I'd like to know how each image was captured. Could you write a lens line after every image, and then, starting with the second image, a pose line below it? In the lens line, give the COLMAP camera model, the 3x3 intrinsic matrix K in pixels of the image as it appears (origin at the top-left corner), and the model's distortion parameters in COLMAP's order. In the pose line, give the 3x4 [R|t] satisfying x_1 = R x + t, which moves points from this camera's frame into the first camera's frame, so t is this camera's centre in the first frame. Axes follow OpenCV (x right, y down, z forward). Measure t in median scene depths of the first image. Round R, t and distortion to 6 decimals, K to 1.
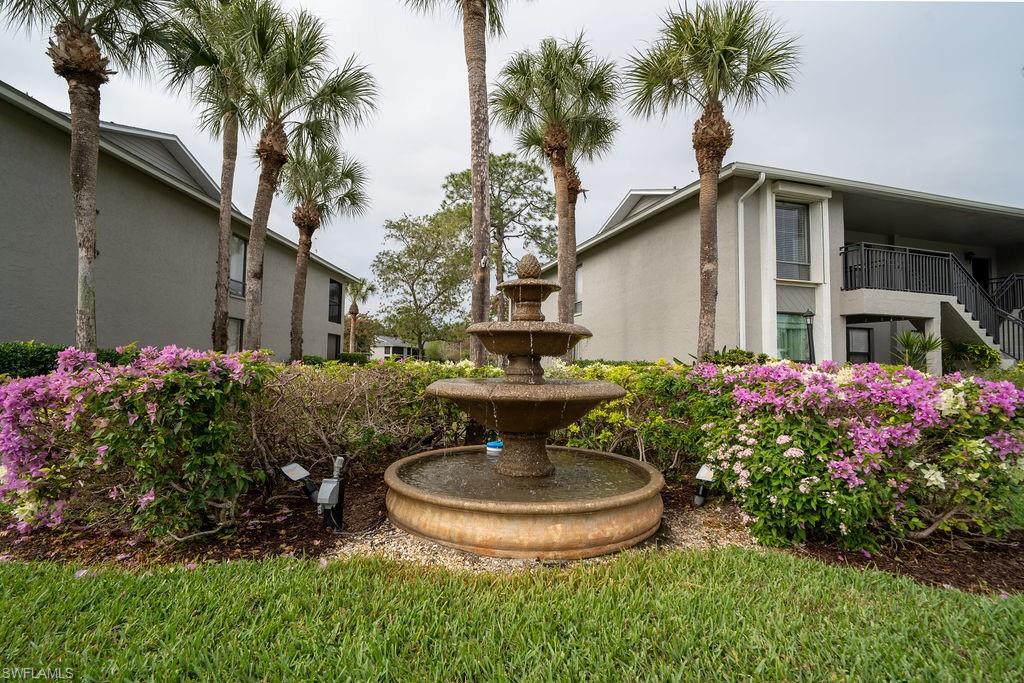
lens RADIAL K [[457.4, 0, 512.5], [0, 457.4, 326.1], [0, 0, 1]] dist [-0.000924, -0.000993]
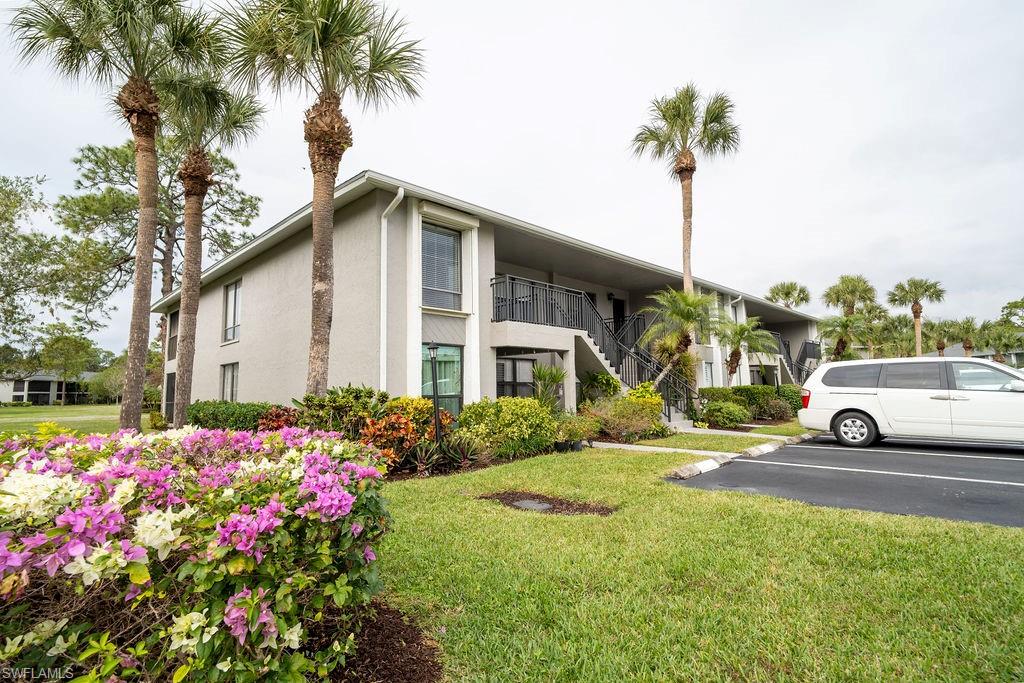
lens RADIAL K [[457.4, 0, 512.5], [0, 457.4, 326.1], [0, 0, 1]] dist [-0.000924, -0.000993]
pose [[0.888408, 0.032265, 0.457920, 0.309590], [-0.006678, 0.998330, -0.057387, -0.012460], [-0.459006, 0.047925, 0.887139, 0.105061]]
